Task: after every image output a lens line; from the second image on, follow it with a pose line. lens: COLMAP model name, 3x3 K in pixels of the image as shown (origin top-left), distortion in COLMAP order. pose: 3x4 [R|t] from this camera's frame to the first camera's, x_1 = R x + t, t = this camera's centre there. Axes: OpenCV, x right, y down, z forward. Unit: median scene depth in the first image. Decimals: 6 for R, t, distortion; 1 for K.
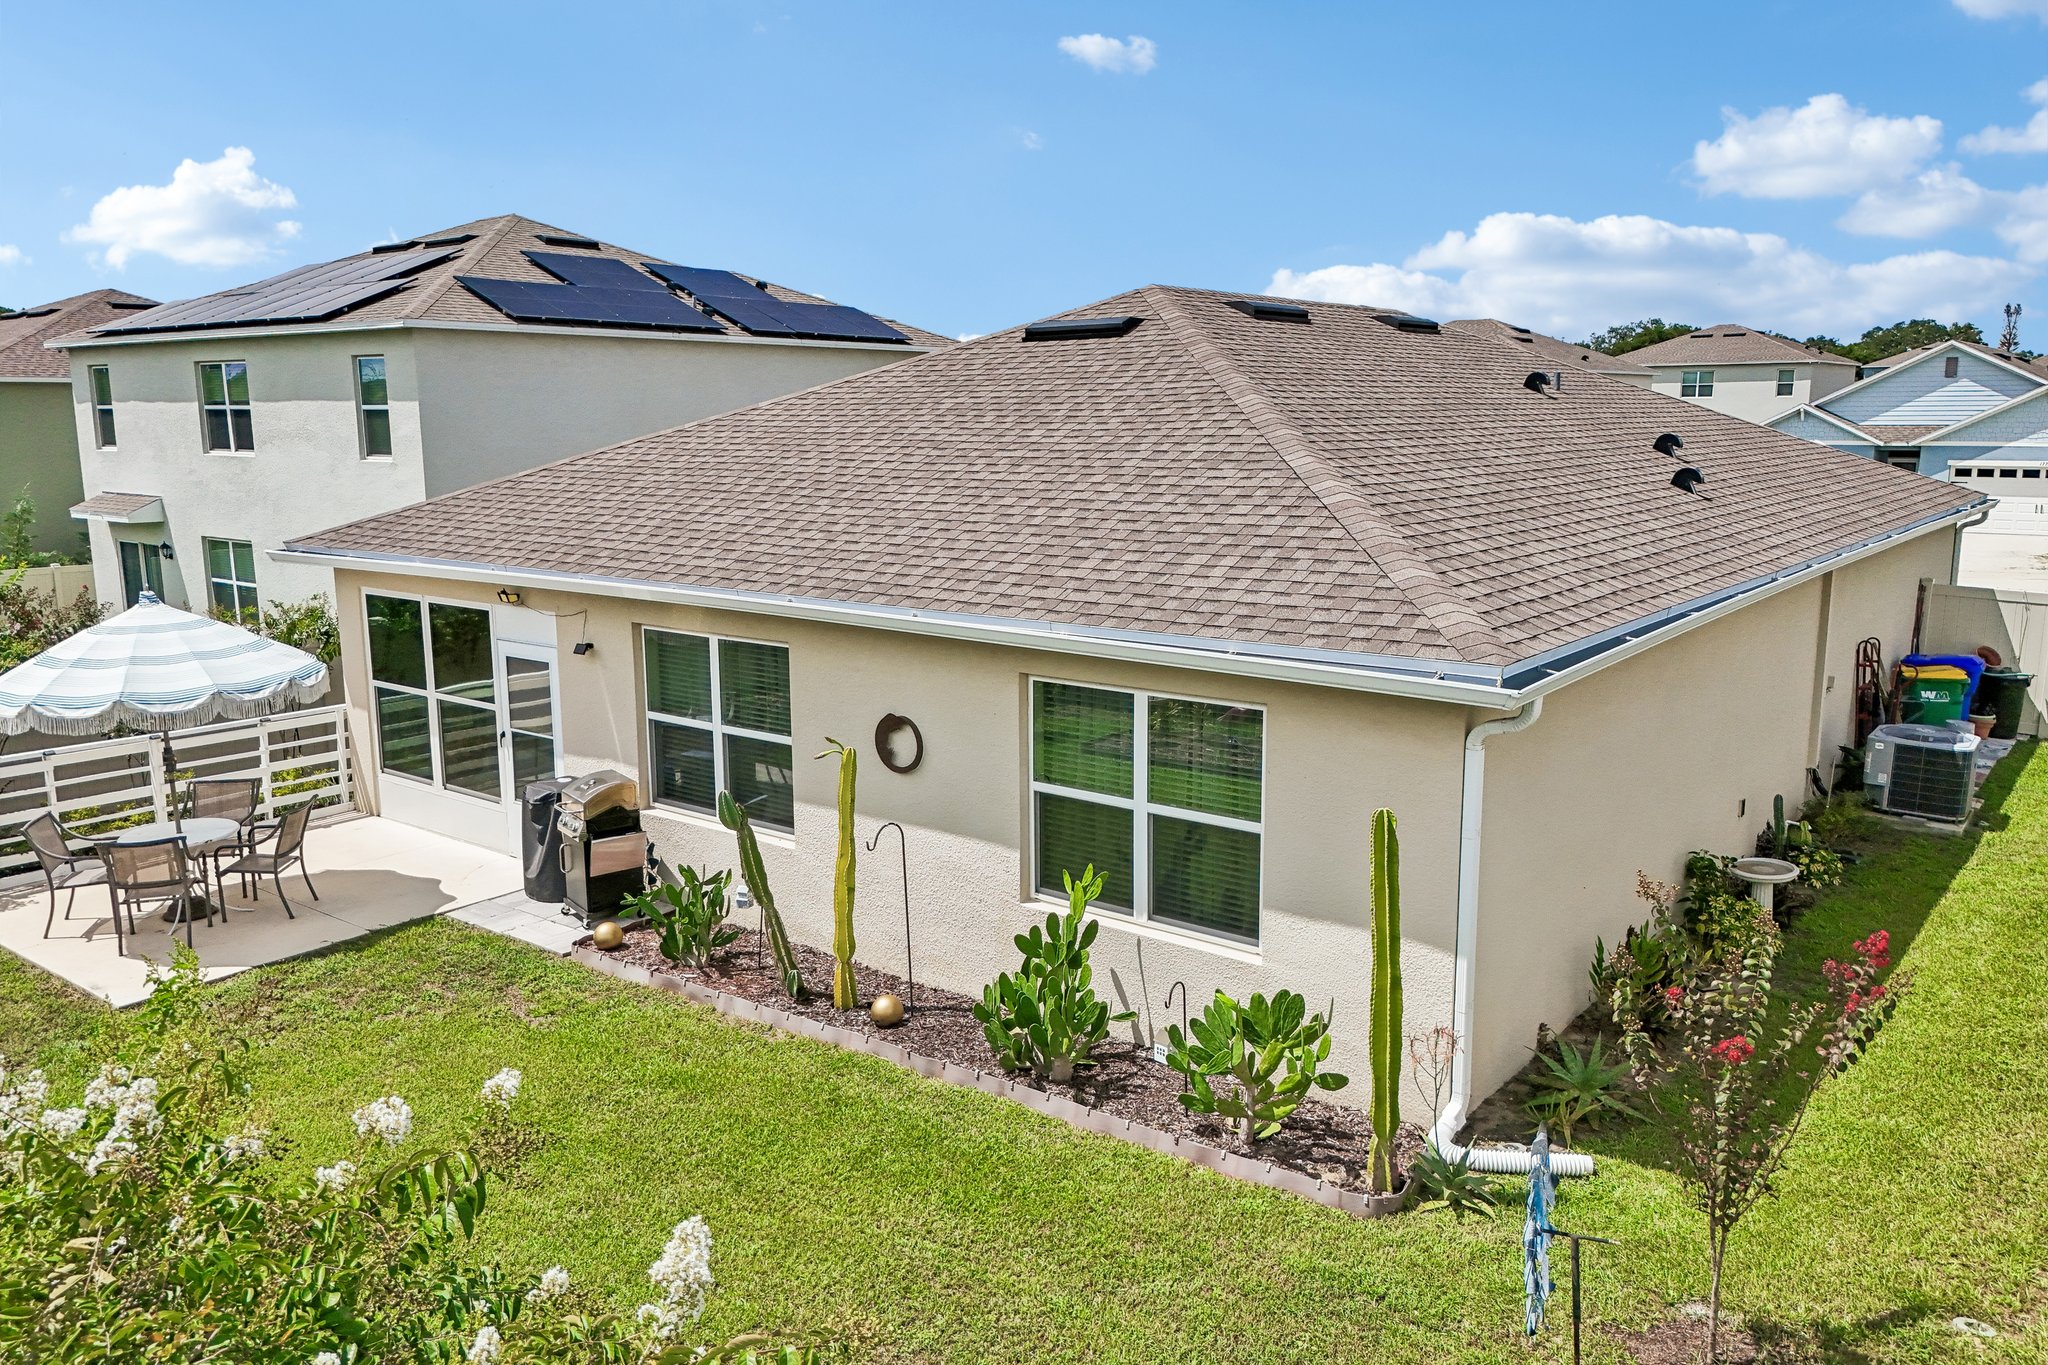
lens RADIAL K [[1515.4, 0, 1027.6], [0, 1515.4, 672.0], [0, 0, 1]] dist [0.097100, -0.138507]
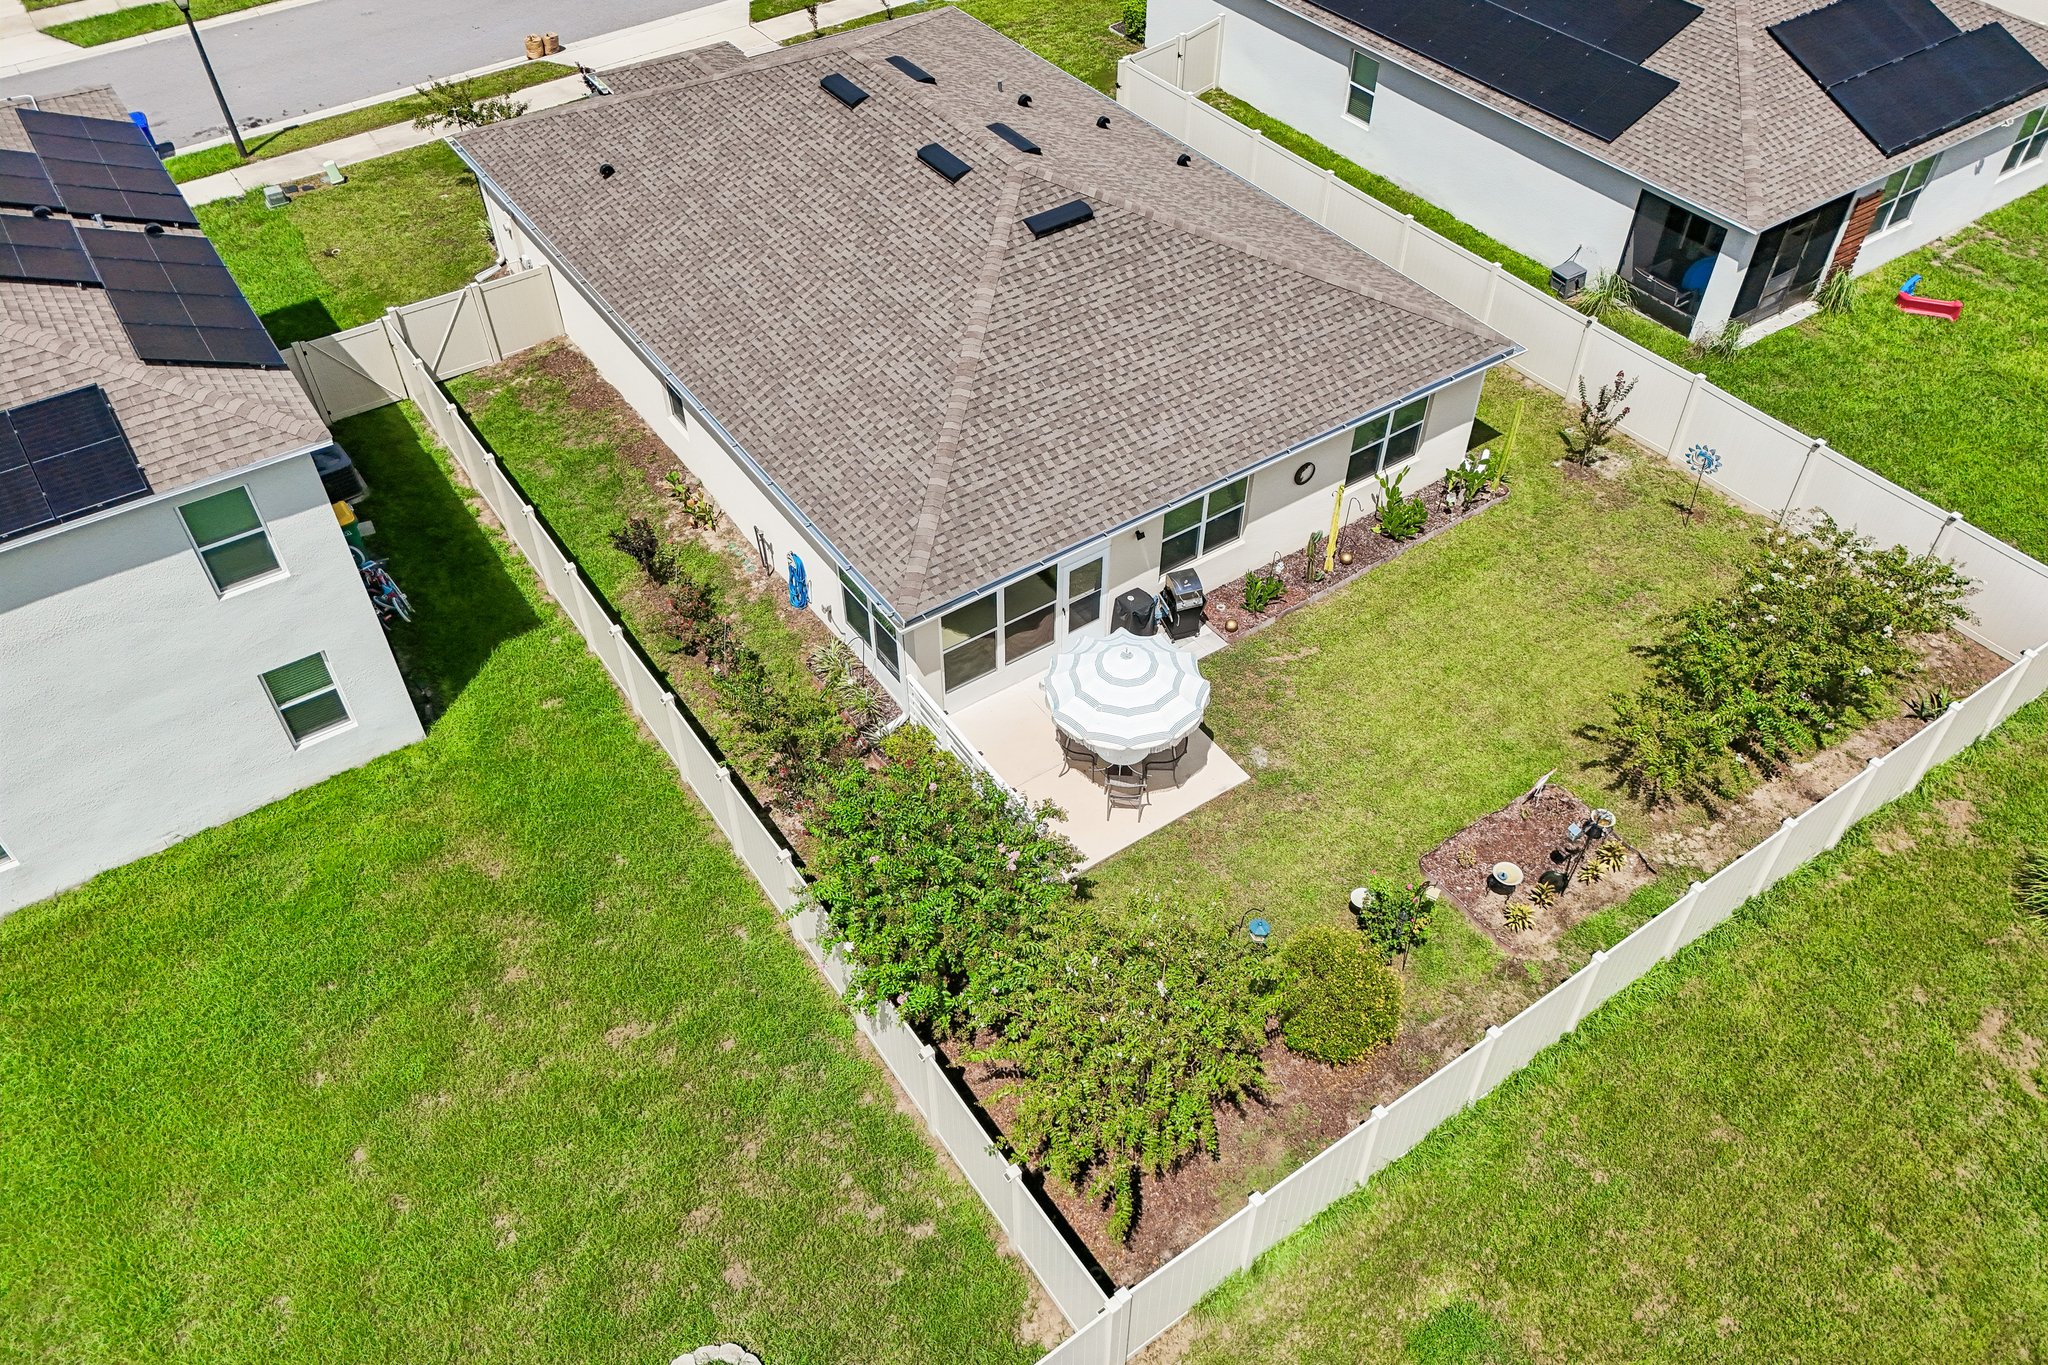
lens RADIAL K [[1511.4, 0, 1030.5], [0, 1511.4, 679.6], [0, 0, 1]] dist [0.060431, -0.046354]
pose [[0.301209, -0.670450, 0.678063, -1.816711], [0.160830, 0.736620, 0.656906, -1.195742], [-0.939897, -0.088813, 0.329705, 0.529879]]
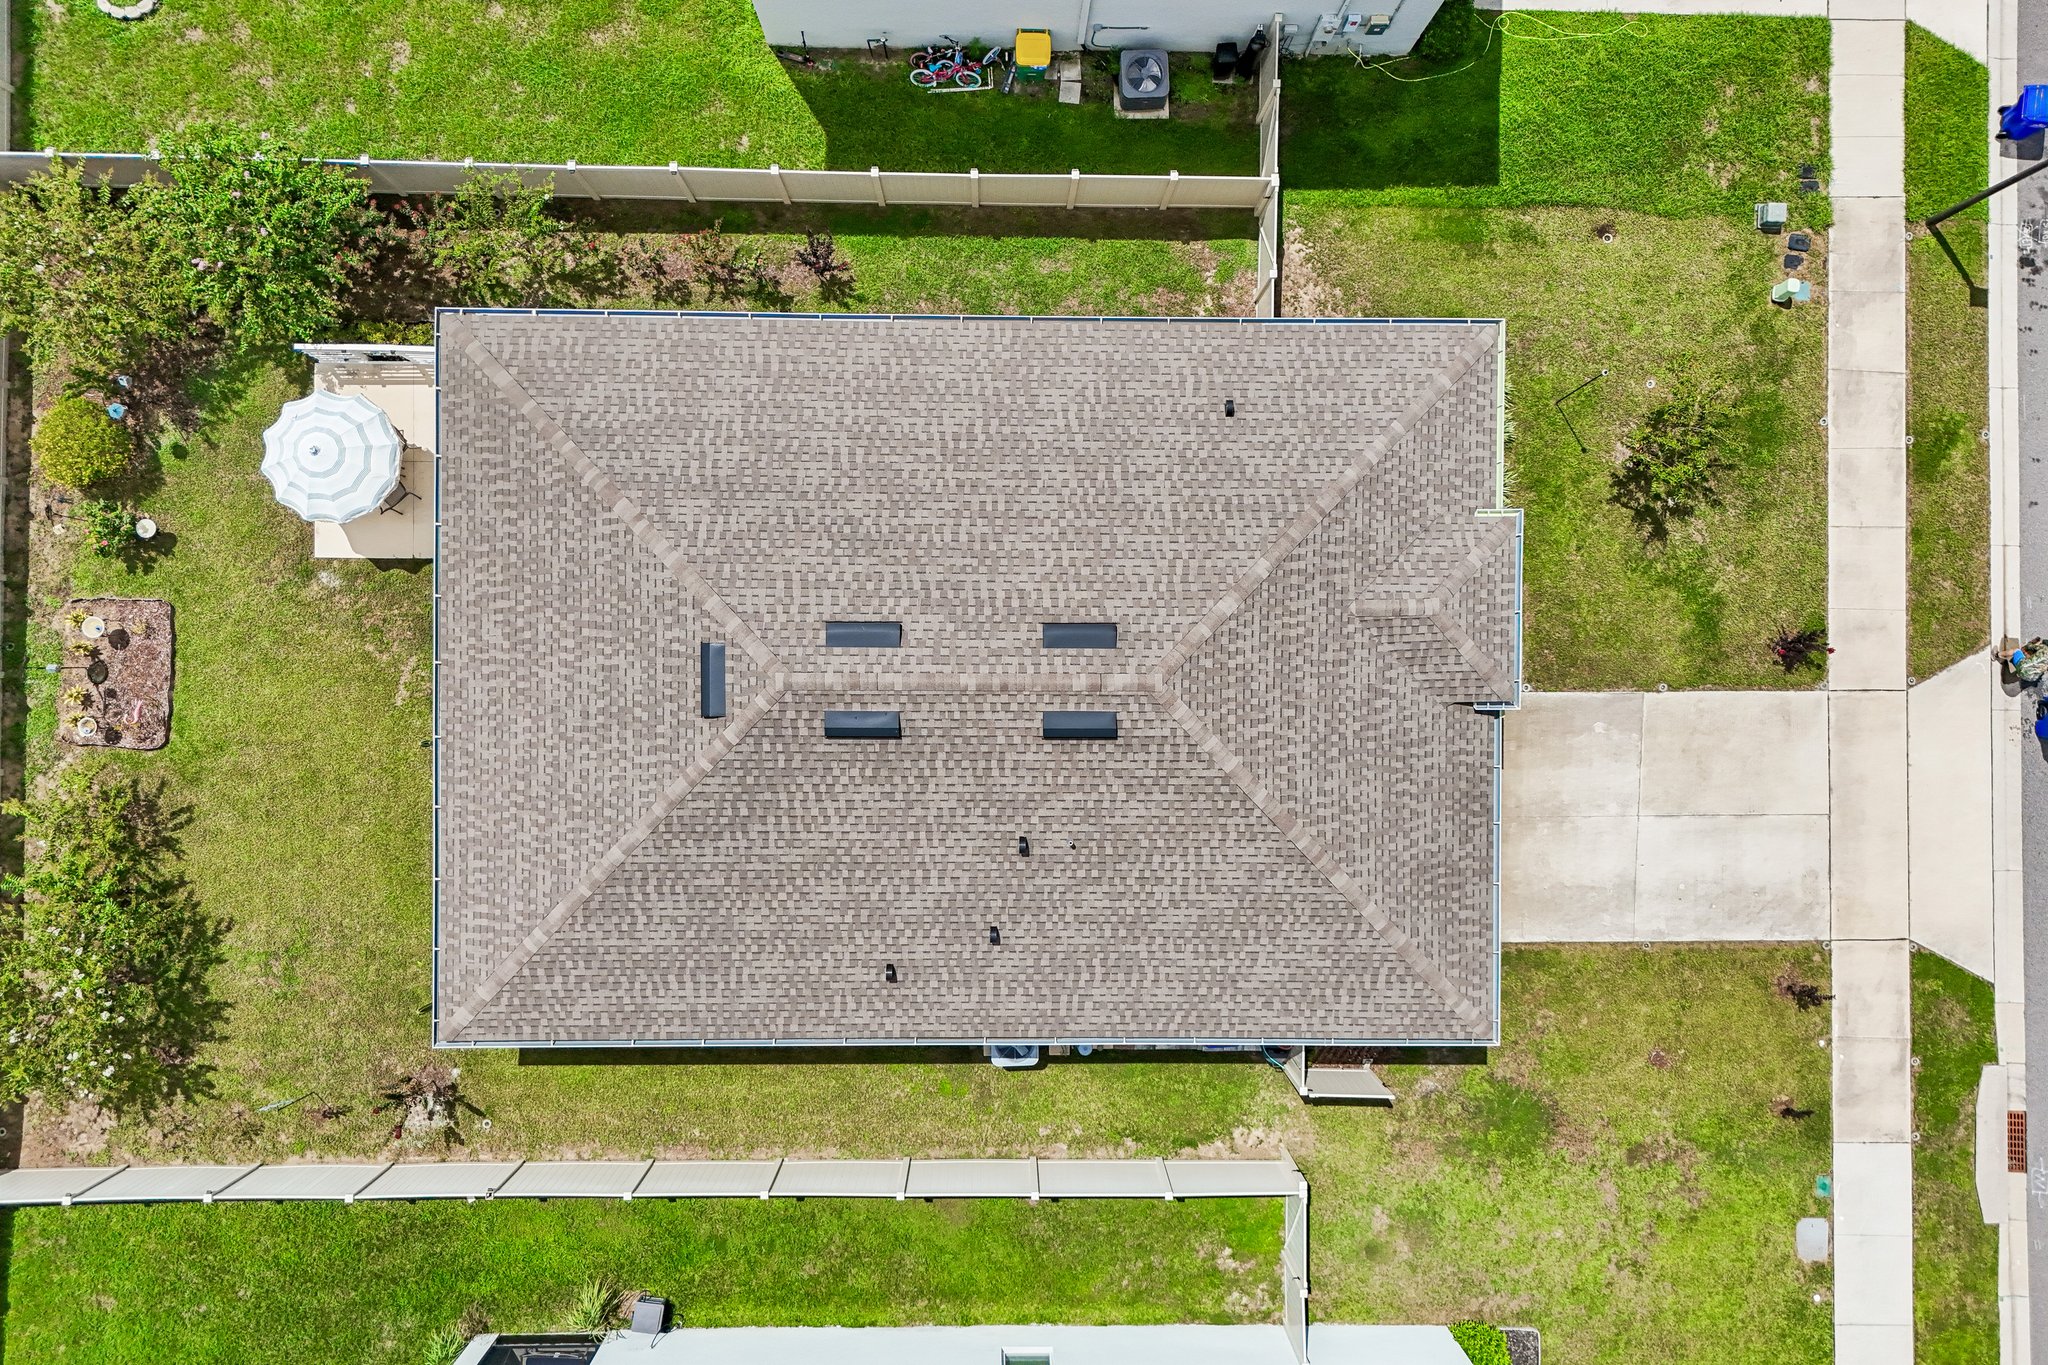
lens RADIAL K [[1511.4, 0, 1030.5], [0, 1511.4, 679.6], [0, 0, 1]] dist [0.060431, -0.046354]
pose [[0.610713, 0.791489, 0.023982, 0.254359], [-0.159594, 0.093365, 0.982758, -2.314426], [0.775602, -0.604011, 0.183336, 1.201095]]
